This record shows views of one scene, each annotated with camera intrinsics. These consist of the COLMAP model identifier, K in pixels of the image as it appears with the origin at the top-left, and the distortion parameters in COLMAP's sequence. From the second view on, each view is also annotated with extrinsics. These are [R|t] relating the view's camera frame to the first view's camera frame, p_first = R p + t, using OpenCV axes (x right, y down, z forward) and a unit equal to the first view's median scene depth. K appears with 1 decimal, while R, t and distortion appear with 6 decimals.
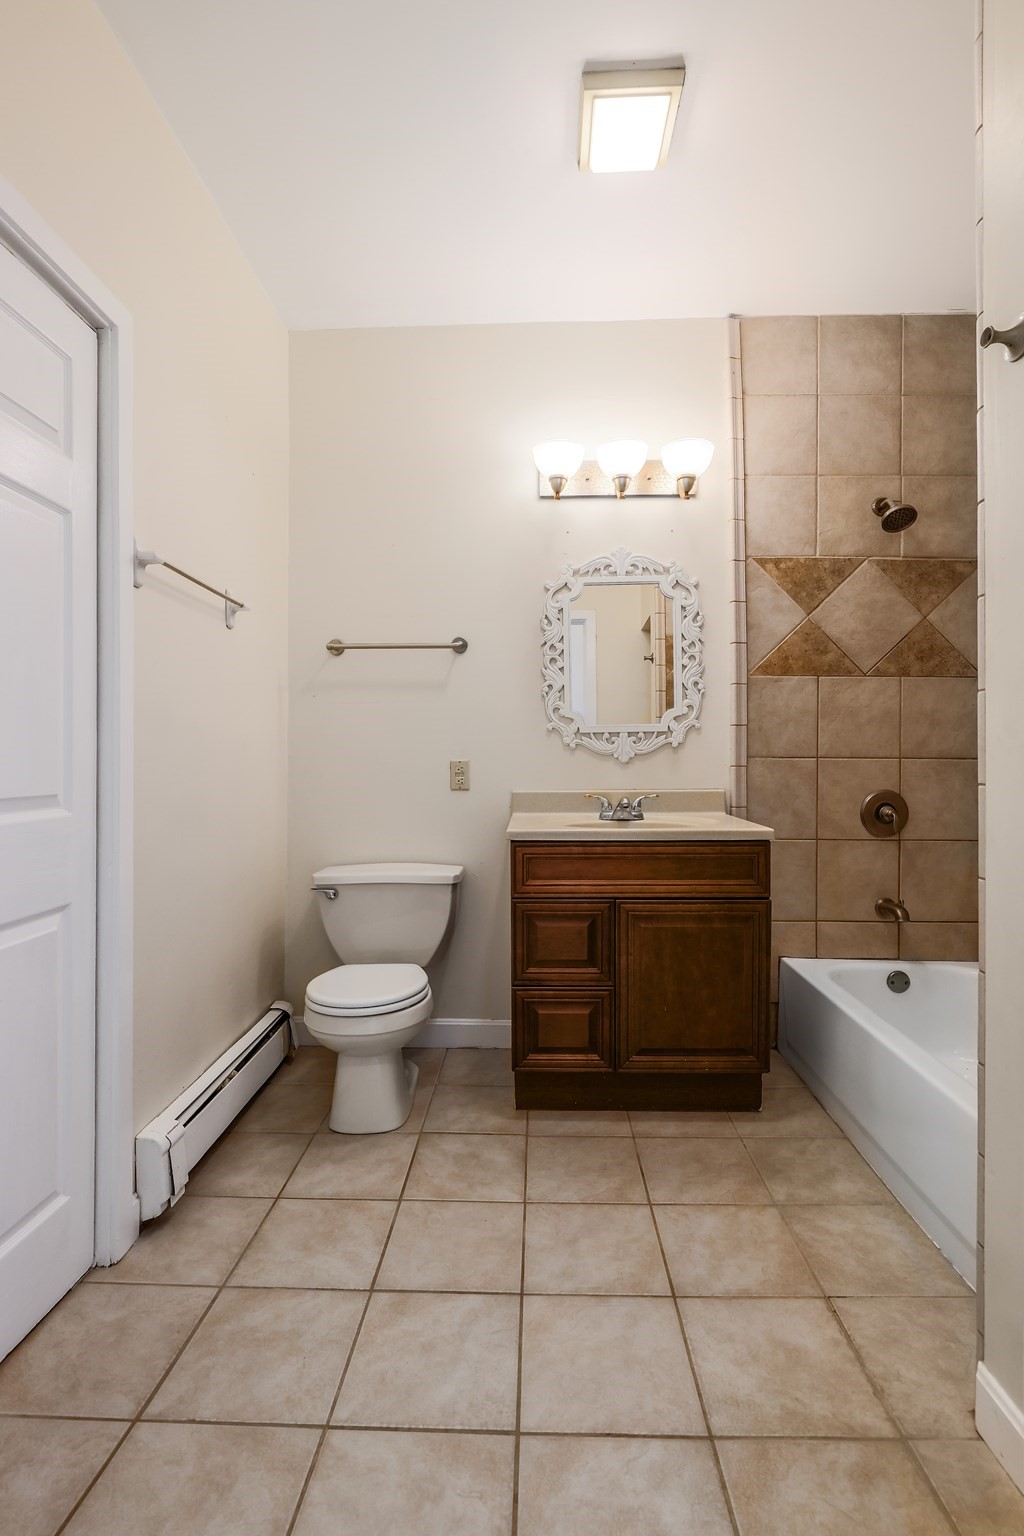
lens RADIAL K [[727.6, 0, 508.0], [0, 727.6, 768.6], [0, 0, 1]] dist [-0.025415, -0.000096]
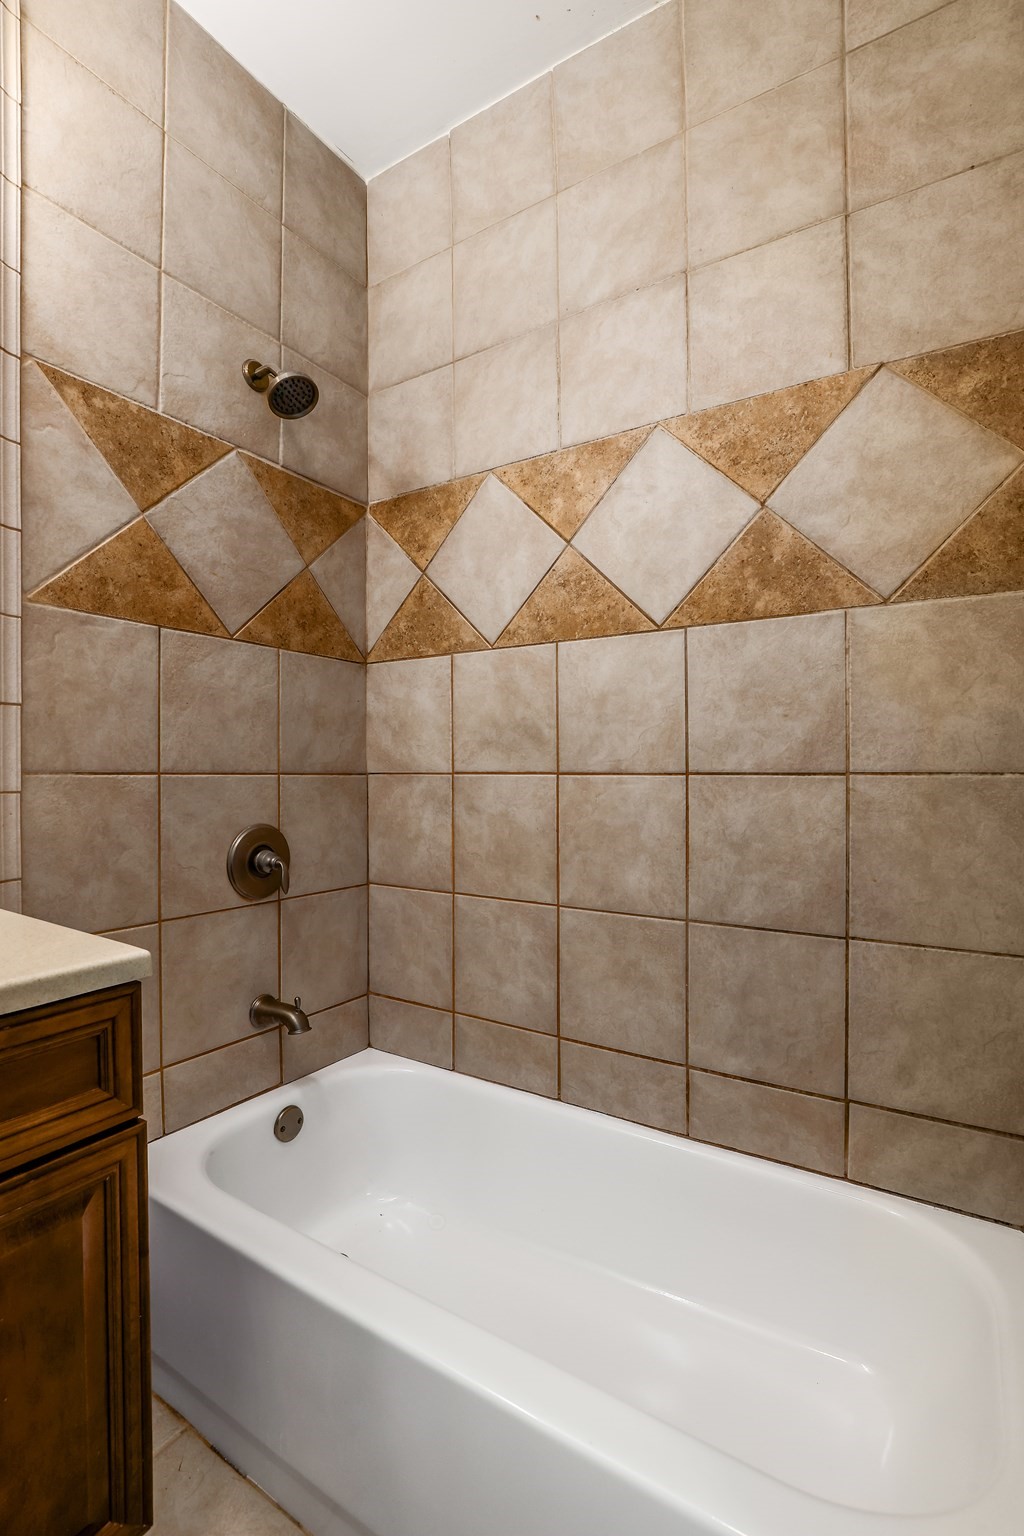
lens RADIAL K [[727.6, 0, 505.0], [0, 727.6, 775.5], [0, 0, 1]] dist [-0.025415, -0.000096]
pose [[0.531760, -0.003977, 0.846886, 0.099683], [0.006580, 0.999978, 0.000564, -0.011943], [-0.846870, 0.005273, 0.531774, 0.481887]]
